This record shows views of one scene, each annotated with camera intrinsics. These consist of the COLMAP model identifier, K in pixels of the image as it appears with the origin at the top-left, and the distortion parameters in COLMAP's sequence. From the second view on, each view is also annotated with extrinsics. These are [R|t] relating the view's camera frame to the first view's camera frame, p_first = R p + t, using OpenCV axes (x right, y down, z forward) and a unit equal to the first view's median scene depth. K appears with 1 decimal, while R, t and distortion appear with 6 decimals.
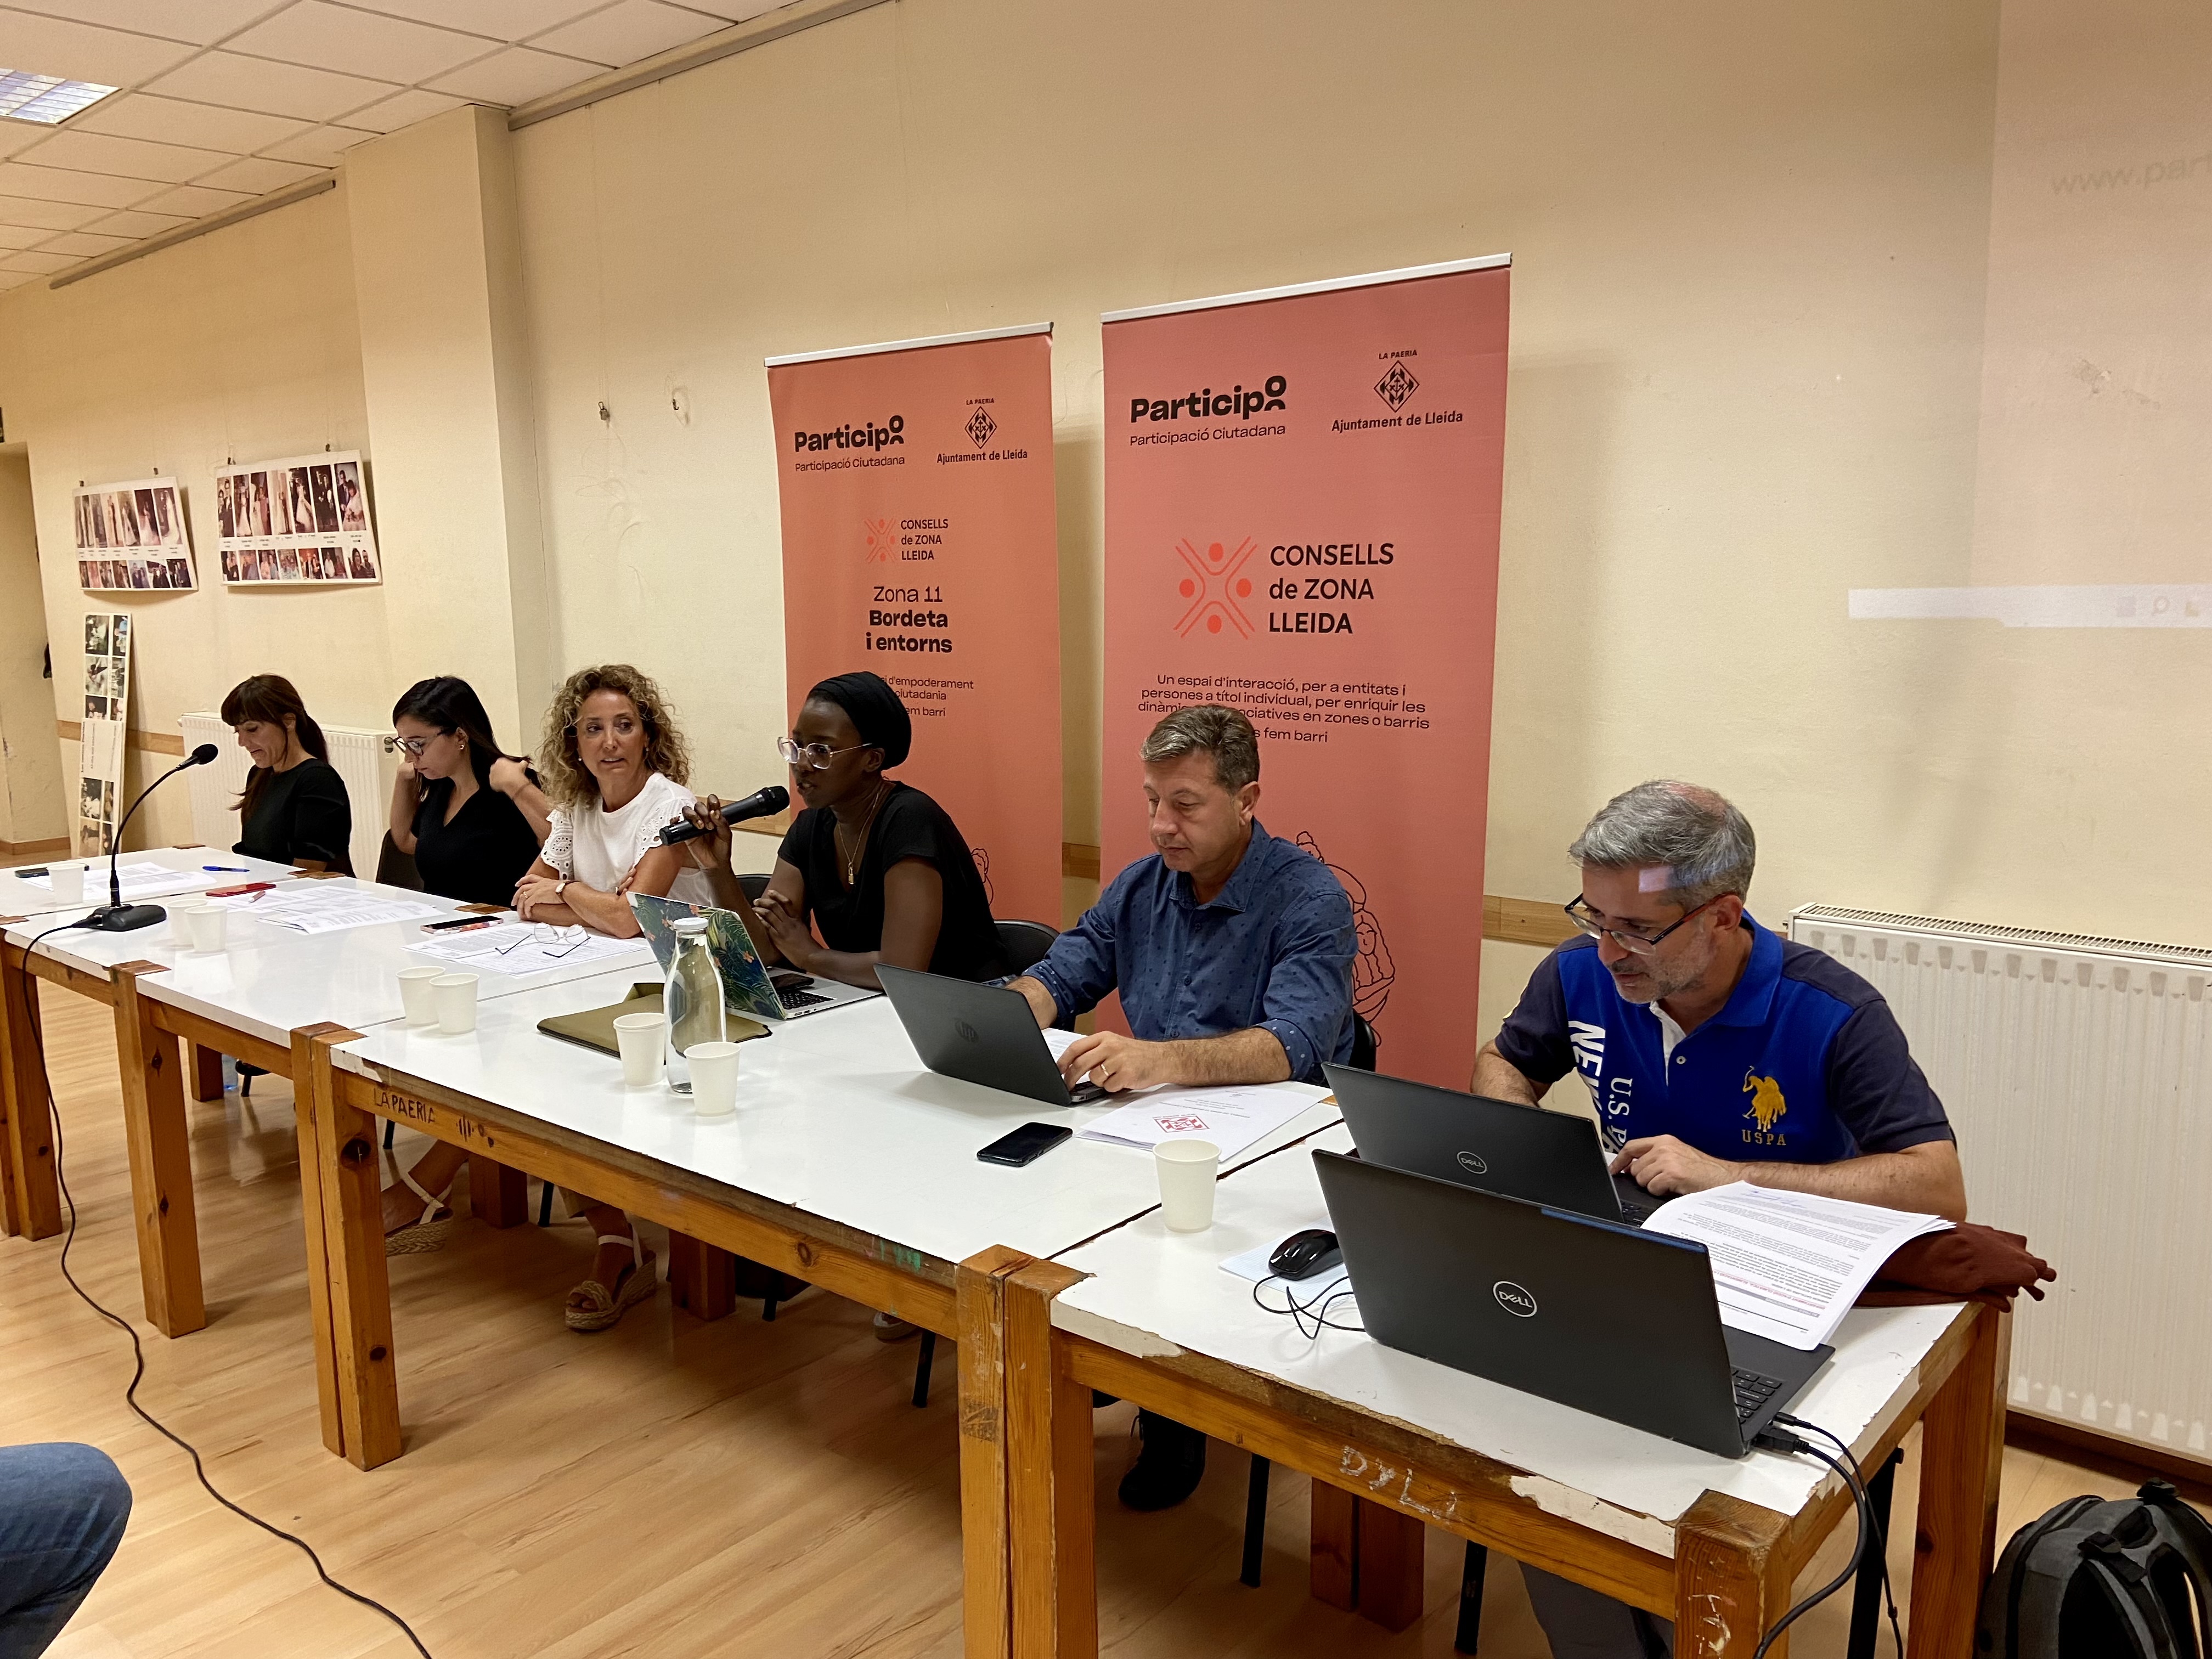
lens RADIAL K [[1685.6, 0, 1106.0], [0, 1685.6, 829.5], [0, 0, 1]] dist [0.073817, 0.001439]
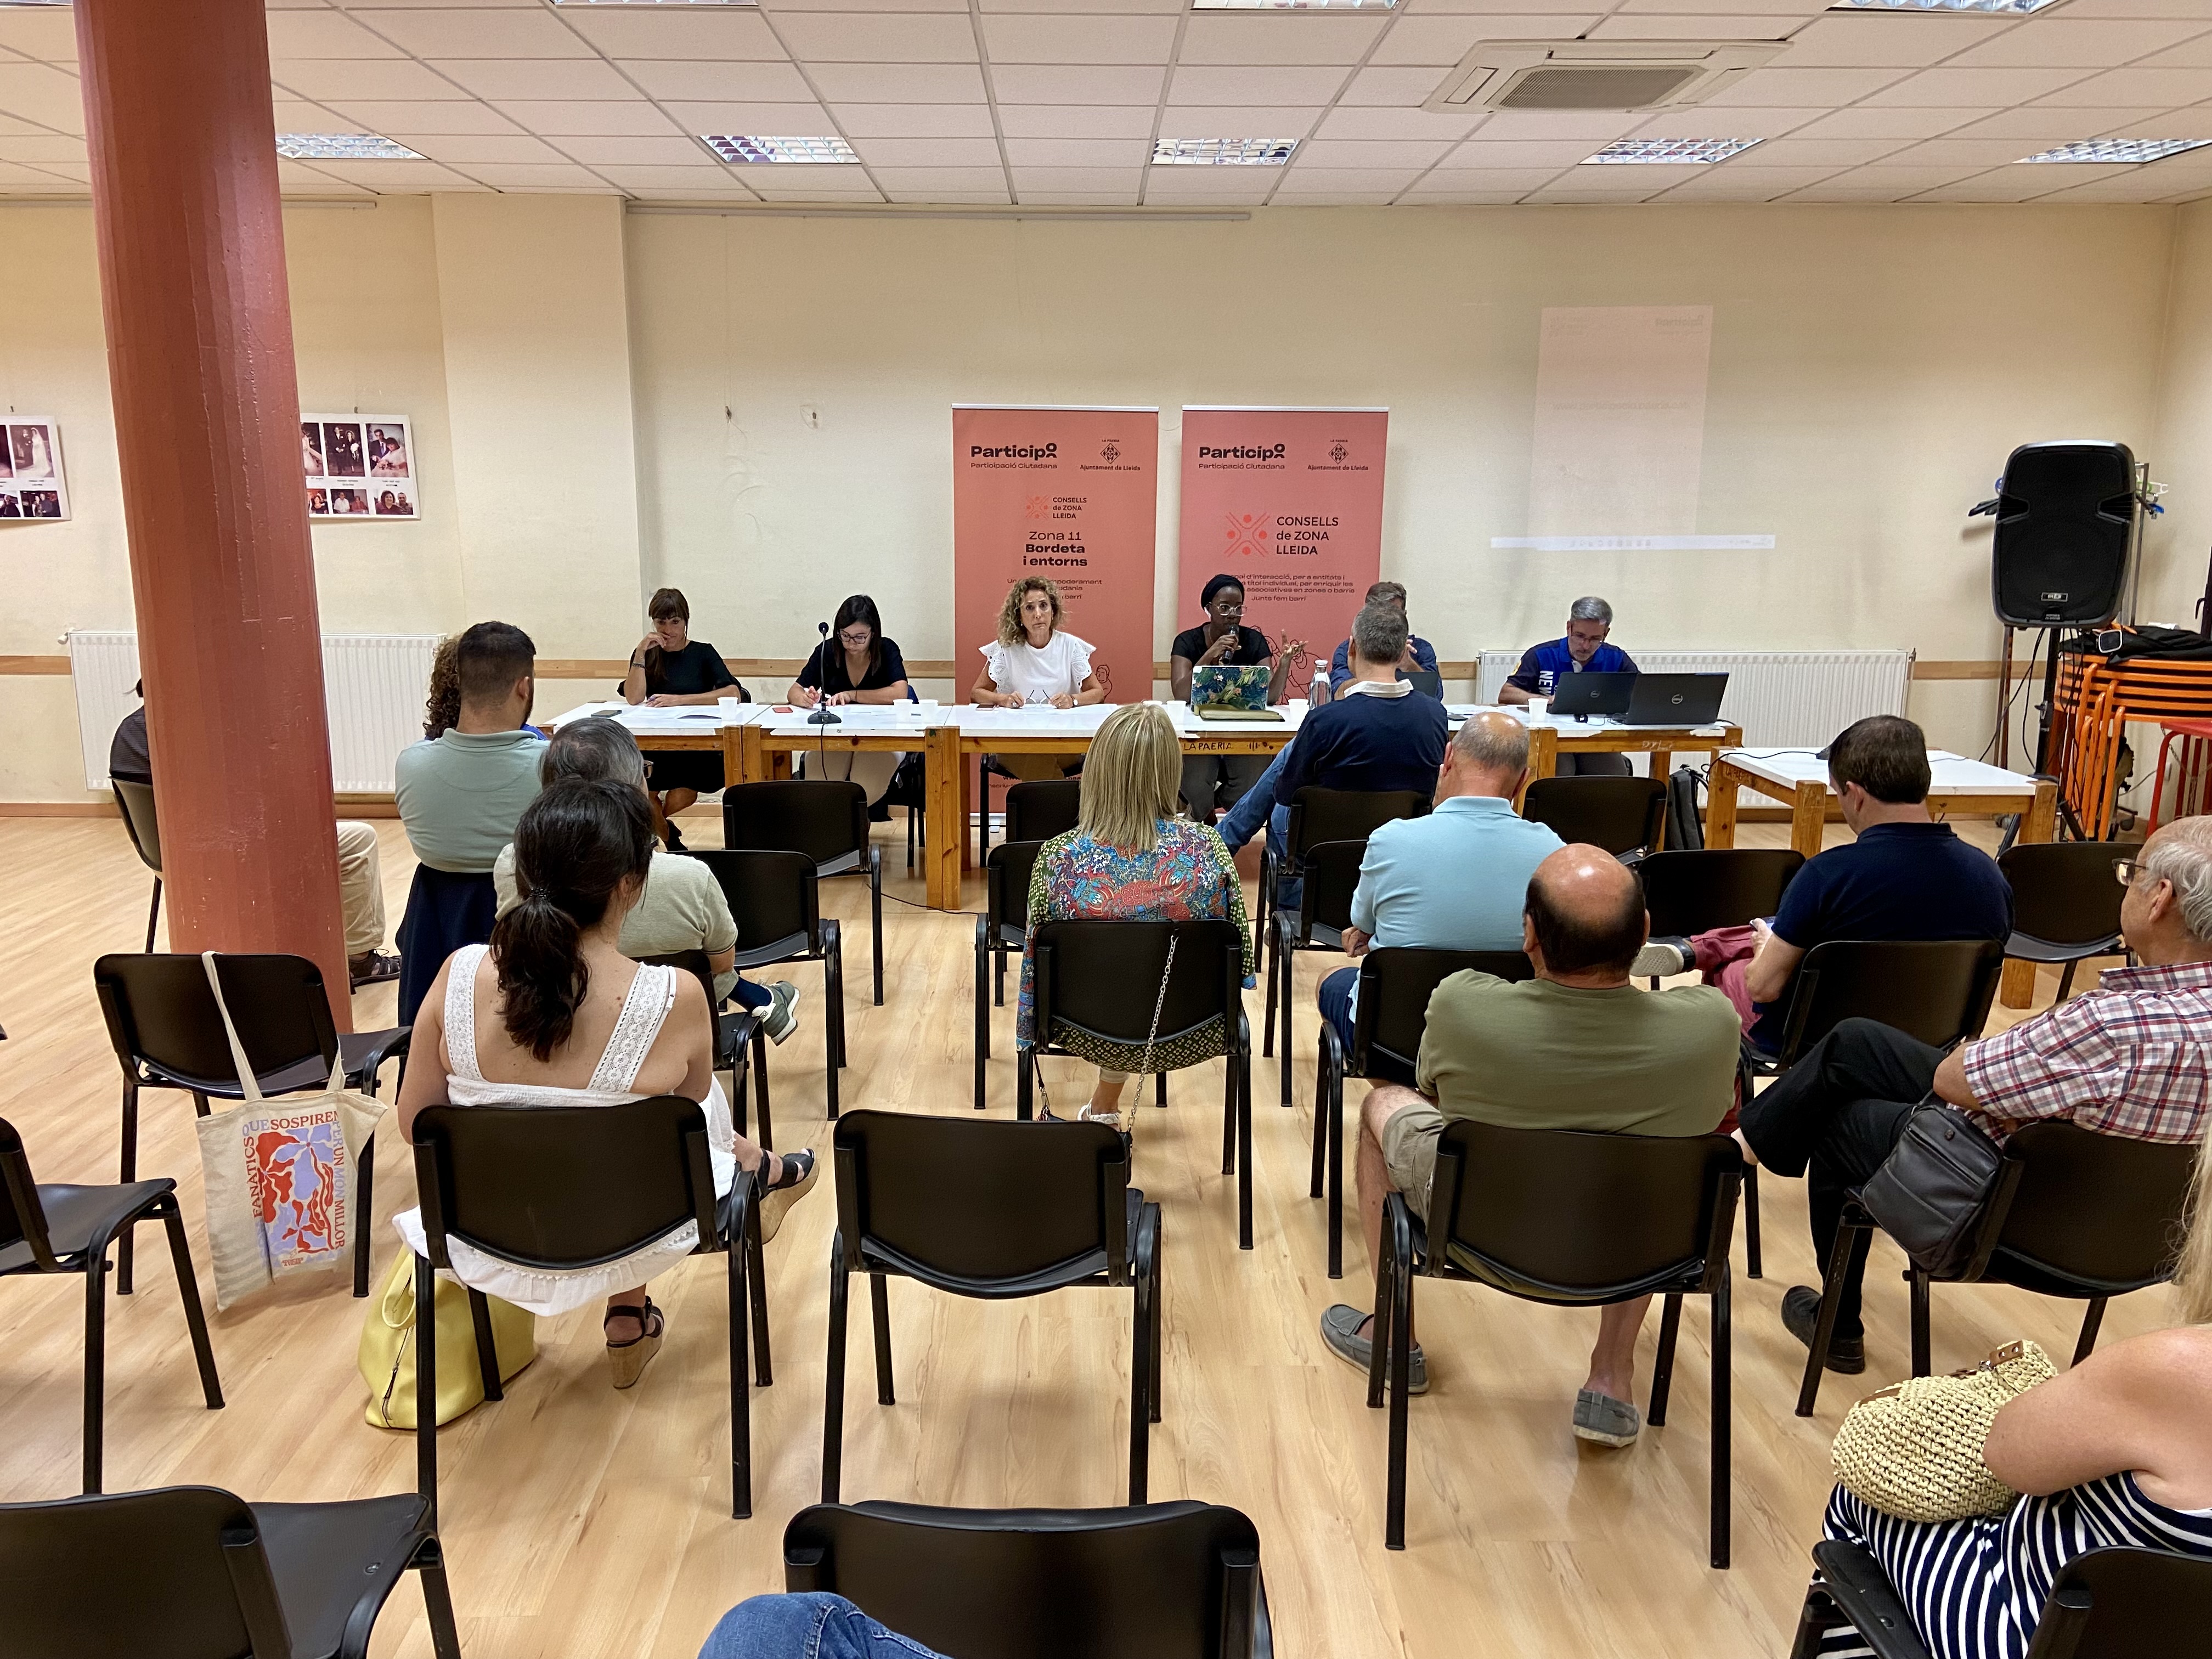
lens RADIAL K [[1685.6, 0, 1106.0], [0, 1685.6, 829.5], [0, 0, 1]] dist [0.073817, 0.001439]
pose [[0.732406, -0.124205, 0.669443, -1.530870], [0.083167, 0.992178, 0.093094, 0.020503], [-0.675769, -0.012507, 0.737007, -0.507012]]
